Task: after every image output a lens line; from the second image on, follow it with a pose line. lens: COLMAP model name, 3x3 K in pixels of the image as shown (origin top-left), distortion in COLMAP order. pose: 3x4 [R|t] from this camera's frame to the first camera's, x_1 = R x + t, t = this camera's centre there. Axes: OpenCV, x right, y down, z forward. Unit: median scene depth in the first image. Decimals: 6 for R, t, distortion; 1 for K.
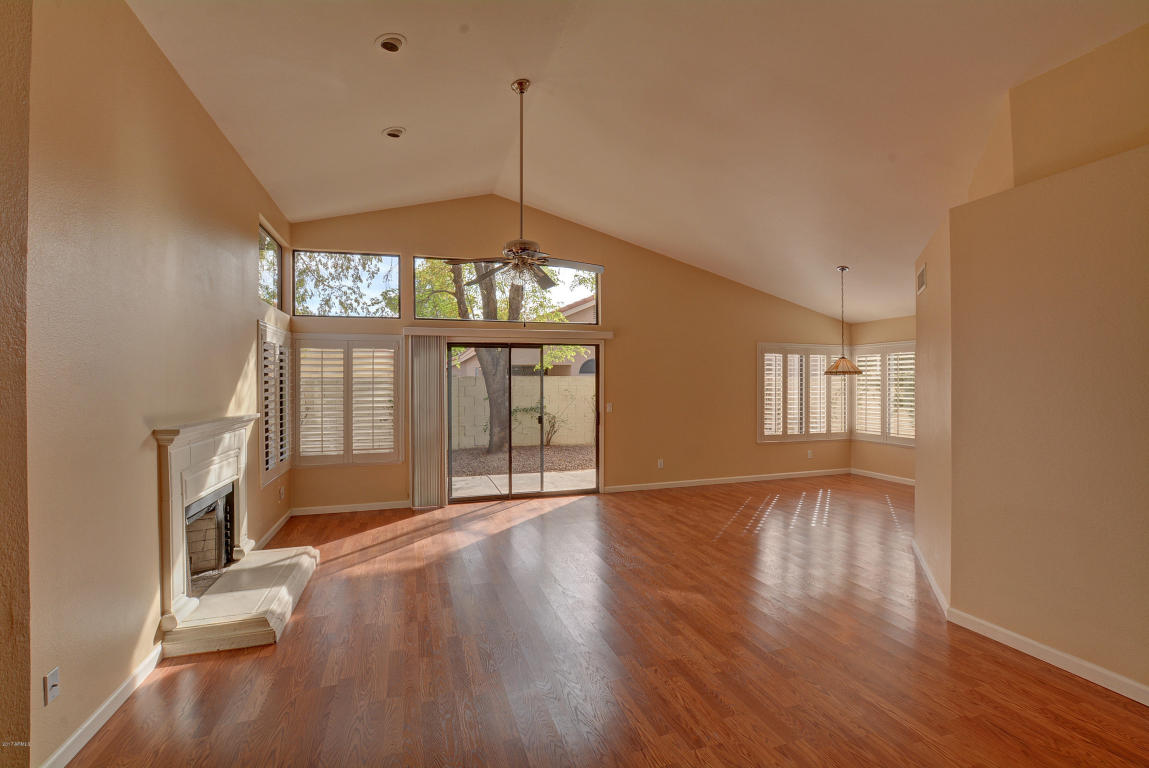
lens RADIAL K [[509.9, 0, 575.5], [0, 509.9, 382.2], [0, 0, 1]] dist [-0.029785, 0.000436]
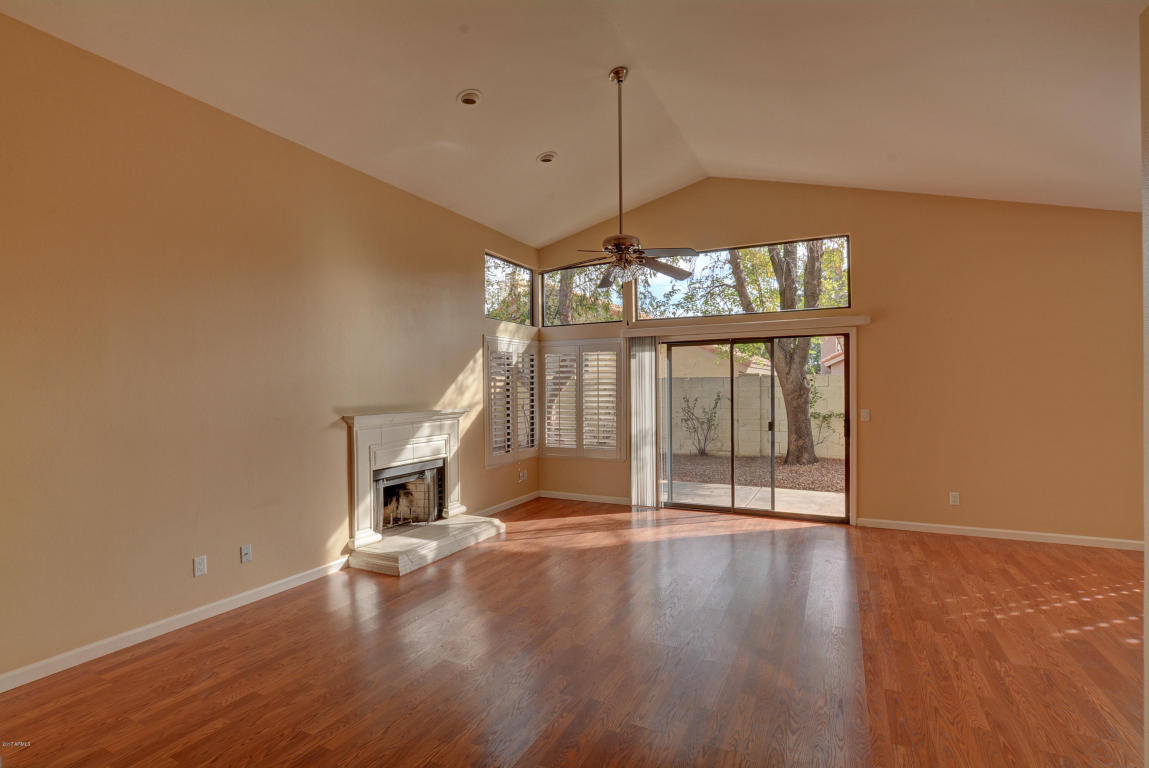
lens RADIAL K [[543.2, 0, 569.7], [0, 543.2, 385.9], [0, 0, 1]] dist [-0.040124, 0.010573]
pose [[0.712085, 0.000451, -0.702094, 0.348437], [0.005871, 0.999961, 0.006597, -0.001986], [0.702069, -0.008820, 0.712054, 0.130655]]
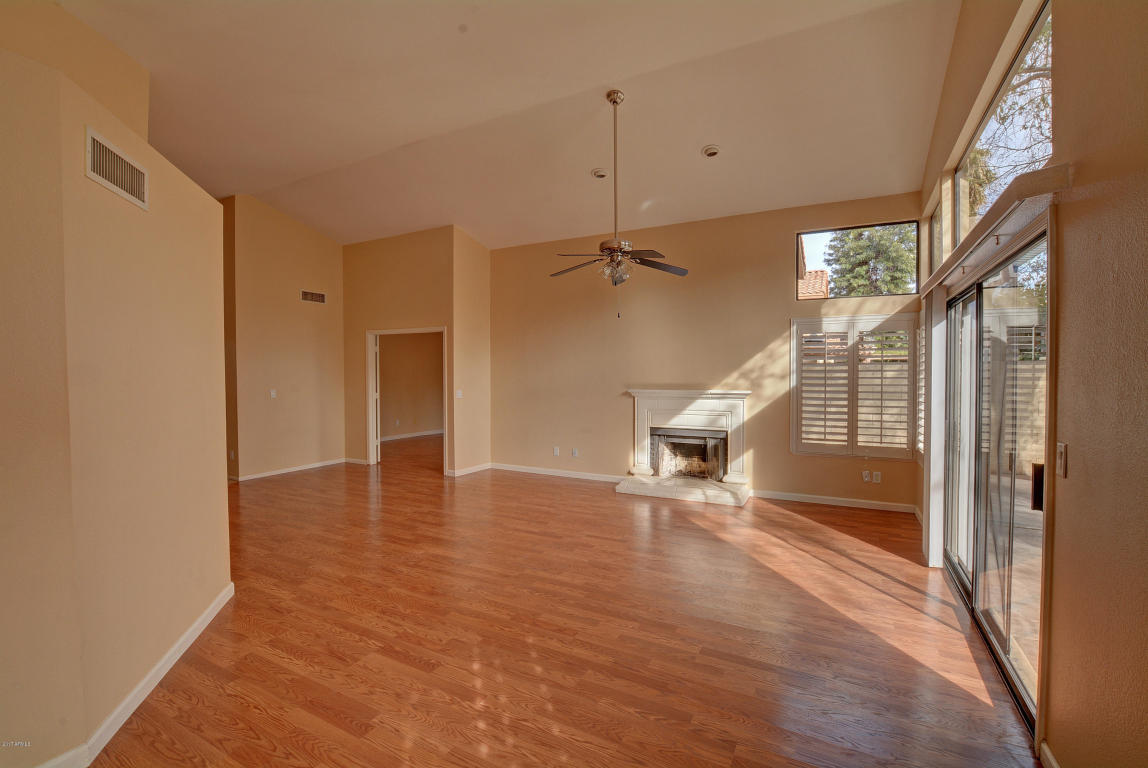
lens RADIAL K [[509.5, 0, 575.0], [0, 509.5, 382.2], [0, 0, 1]] dist [-0.029785, 0.000436]
pose [[-0.723458, 0.020053, -0.690077, 0.464820], [0.007523, 0.999748, 0.021165, 0.002943], [0.690328, 0.010120, -0.723426, 1.118071]]
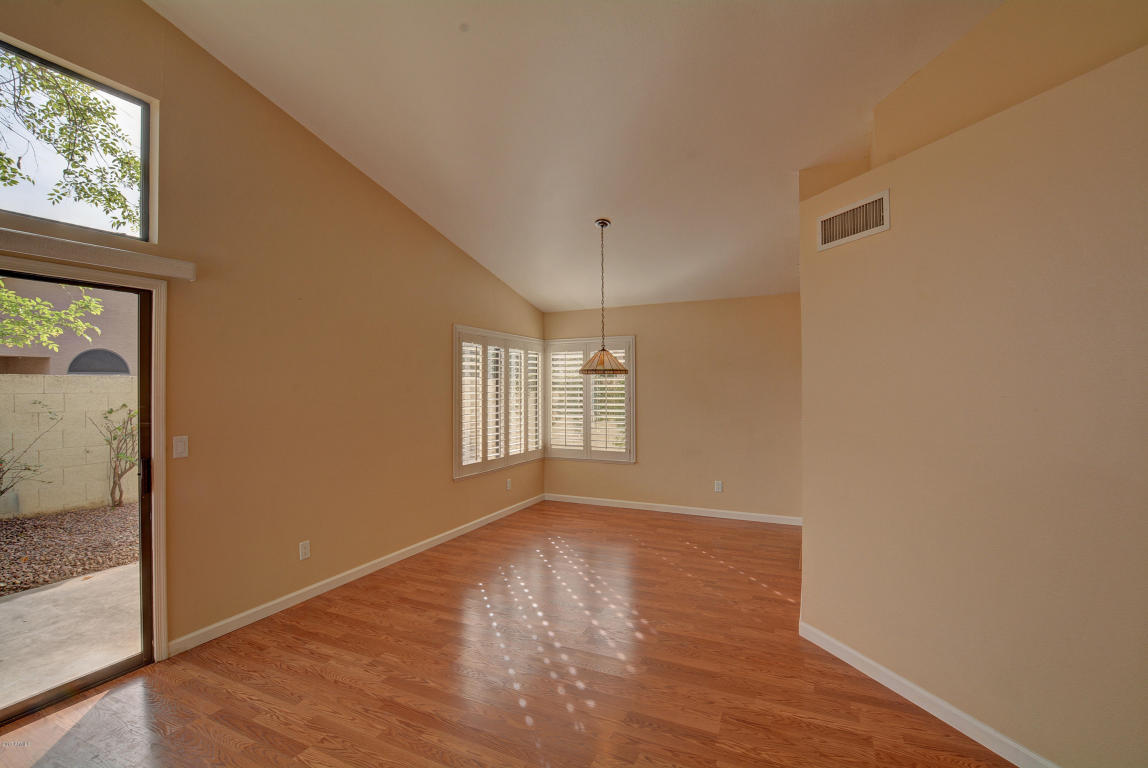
lens RADIAL K [[509.5, 0, 575.0], [0, 509.5, 382.2], [0, 0, 1]] dist [-0.029785, 0.000436]
pose [[0.688655, 0.005004, 0.725072, -0.008378], [0.000656, 0.999971, -0.007524, 0.001175], [-0.725089, 0.005657, 0.688632, 0.540162]]
